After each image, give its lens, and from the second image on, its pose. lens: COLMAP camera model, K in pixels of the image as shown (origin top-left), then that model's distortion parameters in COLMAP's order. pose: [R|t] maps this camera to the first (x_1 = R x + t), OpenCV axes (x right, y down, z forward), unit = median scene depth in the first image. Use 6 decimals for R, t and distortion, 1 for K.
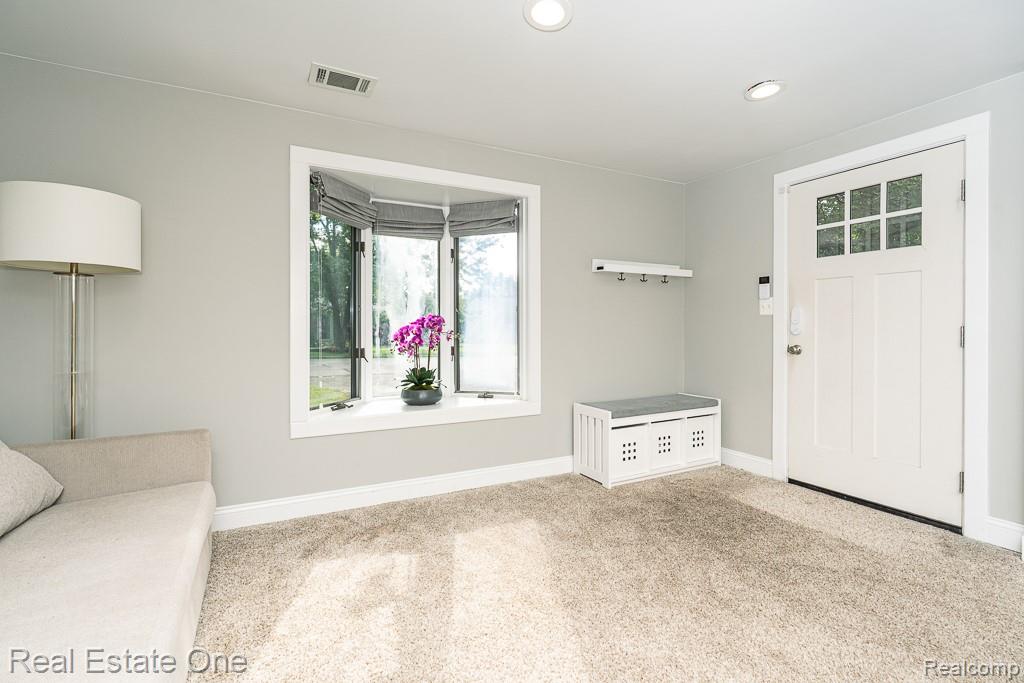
lens RADIAL K [[463.5, 0, 503.4], [0, 463.5, 328.5], [0, 0, 1]] dist [-0.002218, -0.000130]
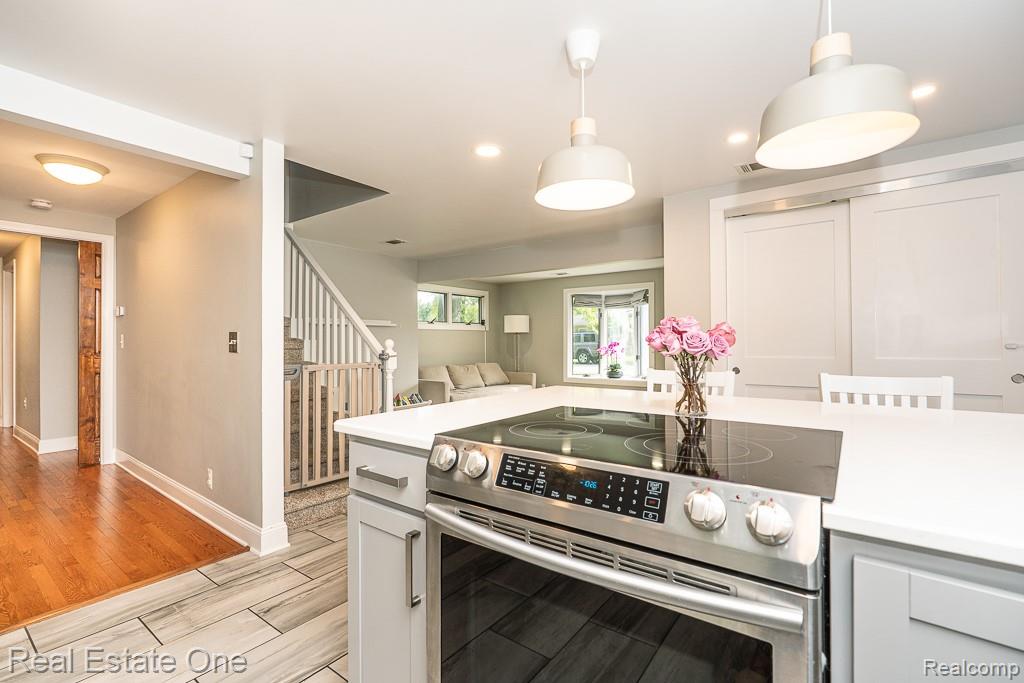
lens RADIAL K [[463.3, 0, 511.9], [0, 463.3, 338.3], [0, 0, 1]] dist [-0.001901, -0.000102]
pose [[0.436132, -0.005570, -0.899865, 1.862226], [-0.002586, 0.999969, -0.007443, -0.030050], [0.899879, 0.005574, 0.436104, -0.582786]]
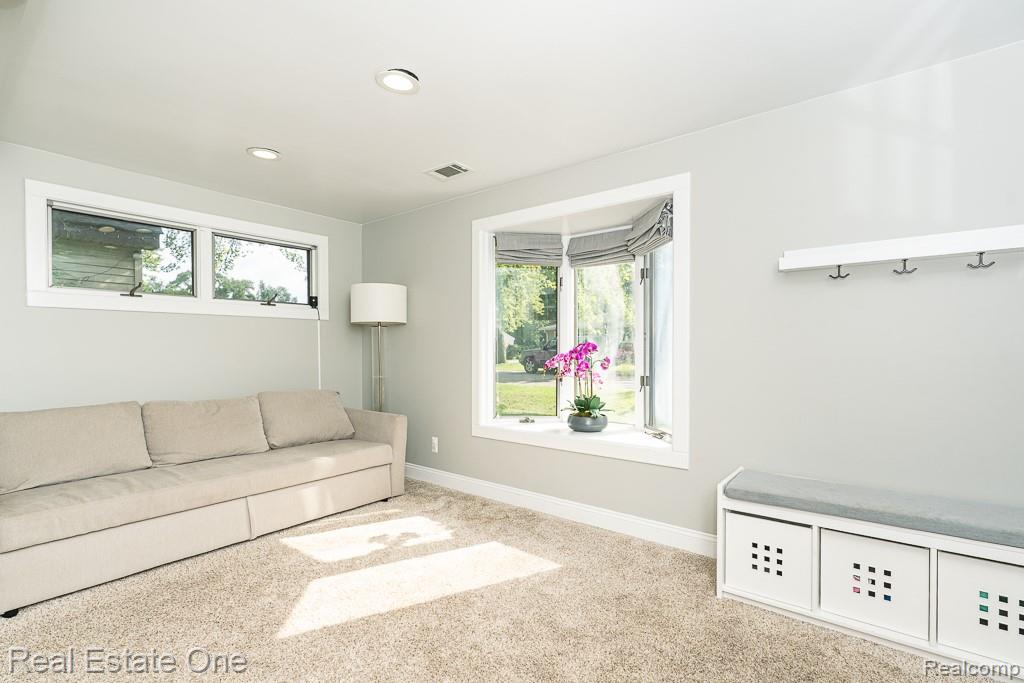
lens RADIAL K [[482.2, 0, 506.1], [0, 482.2, 352.4], [0, 0, 1]] dist [0.000160, 0.001622]
pose [[0.401846, 0.008527, -0.915668, 0.739076], [-0.002063, 0.999963, 0.008407, -0.017237], [0.915705, -0.001489, 0.401848, 0.429158]]
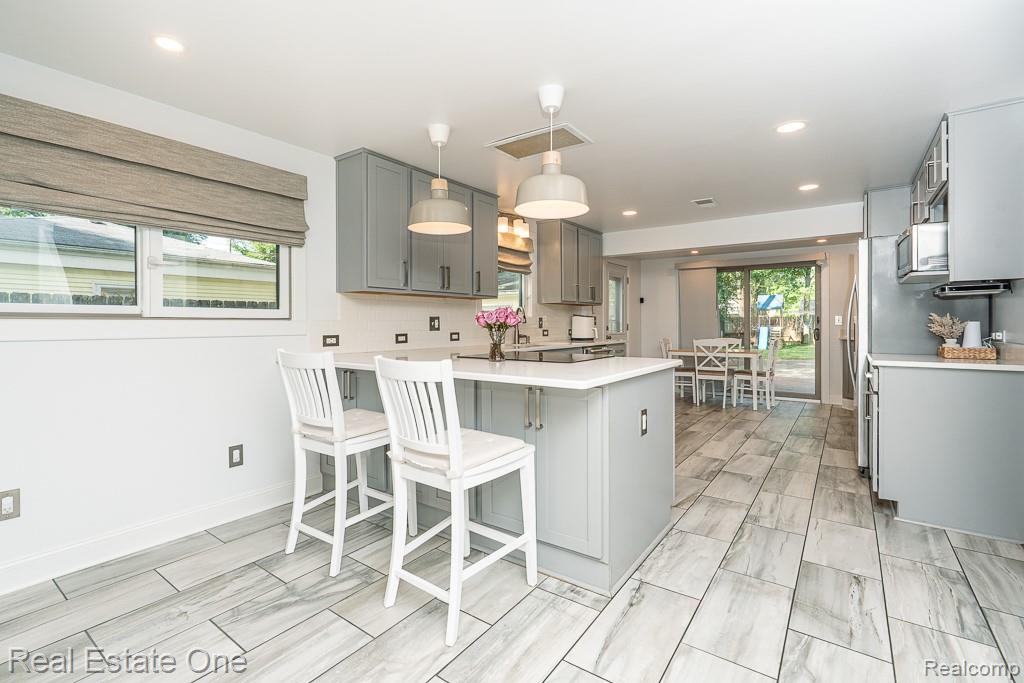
lens RADIAL K [[469.4, 0, 512.9], [0, 469.4, 324.6], [0, 0, 1]] dist [-0.003585, 0.000017]
pose [[-0.453166, 0.000099, 0.891426, 0.776036], [0.009667, 0.999942, 0.004804, -0.027477], [-0.891374, 0.010795, -0.453140, 0.121945]]
